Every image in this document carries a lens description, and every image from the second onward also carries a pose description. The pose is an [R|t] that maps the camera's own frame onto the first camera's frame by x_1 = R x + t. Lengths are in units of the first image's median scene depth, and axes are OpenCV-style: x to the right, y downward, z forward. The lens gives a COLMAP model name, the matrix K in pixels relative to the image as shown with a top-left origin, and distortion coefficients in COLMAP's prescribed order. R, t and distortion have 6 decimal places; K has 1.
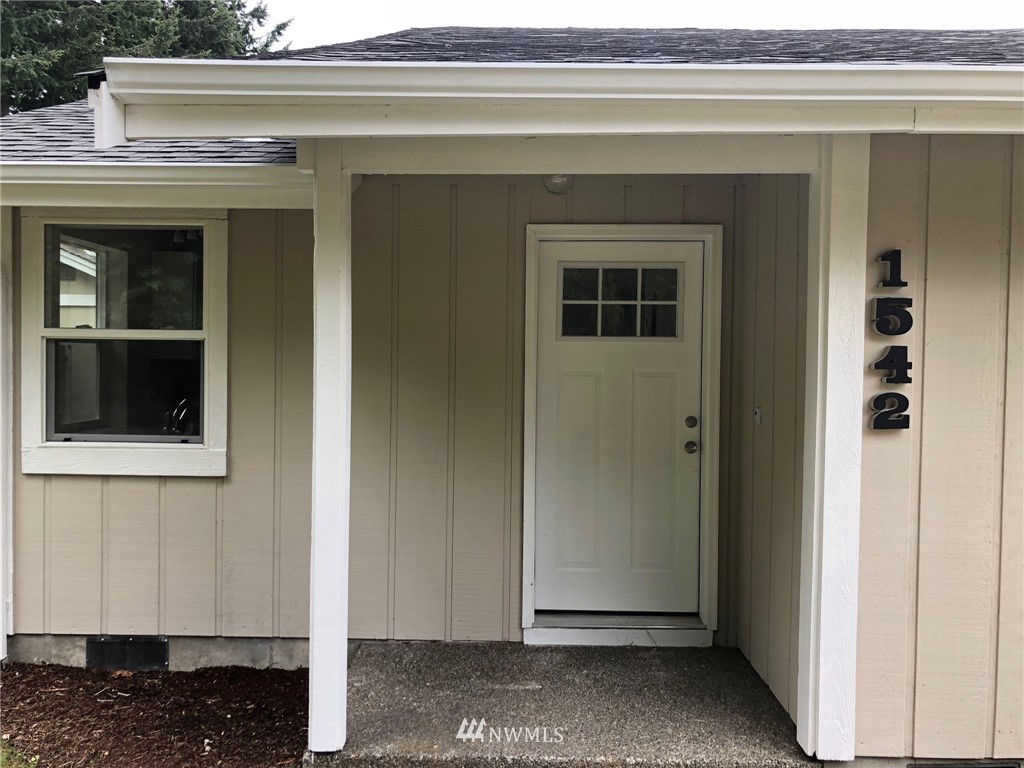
lens RADIAL K [[855.2, 0, 512.0], [0, 855.2, 384.0], [0, 0, 1]] dist [-0.005641, -0.004678]
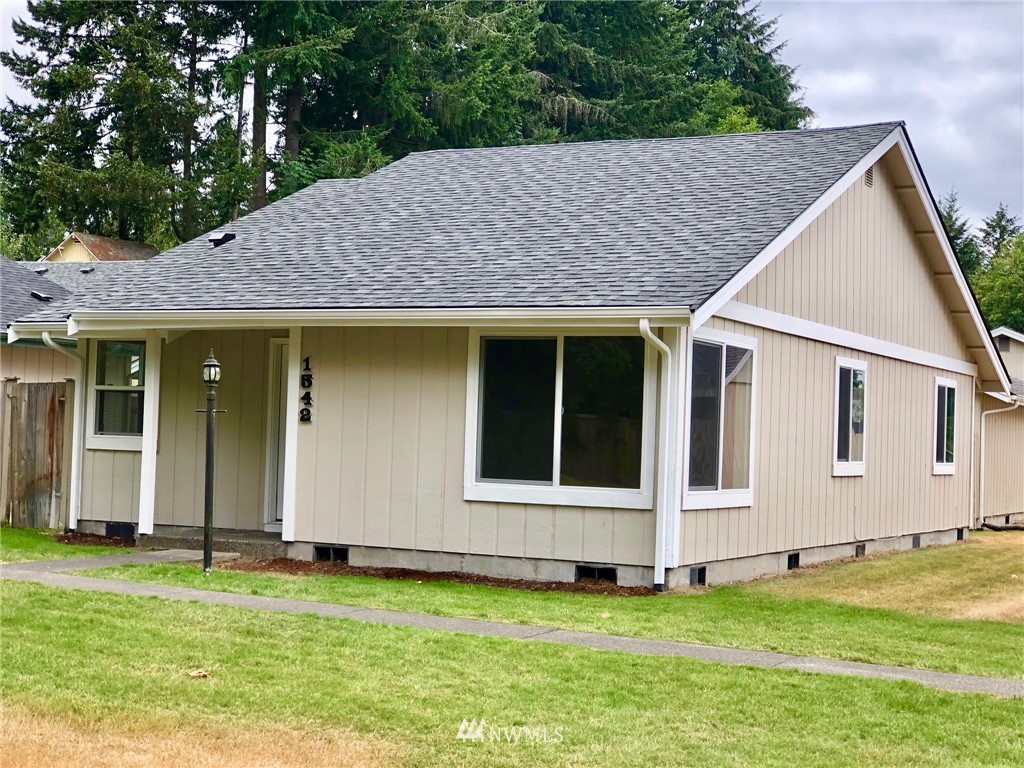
lens RADIAL K [[1714.9, 0, 512.0], [0, 1714.9, 384.0], [0, 0, 1]] dist [-0.012141, 0.001996]
pose [[0.898268, 0.002081, -0.439444, 2.472552], [-0.033171, 0.997457, -0.063083, 0.184479], [0.438195, 0.071242, 0.896052, -2.631046]]
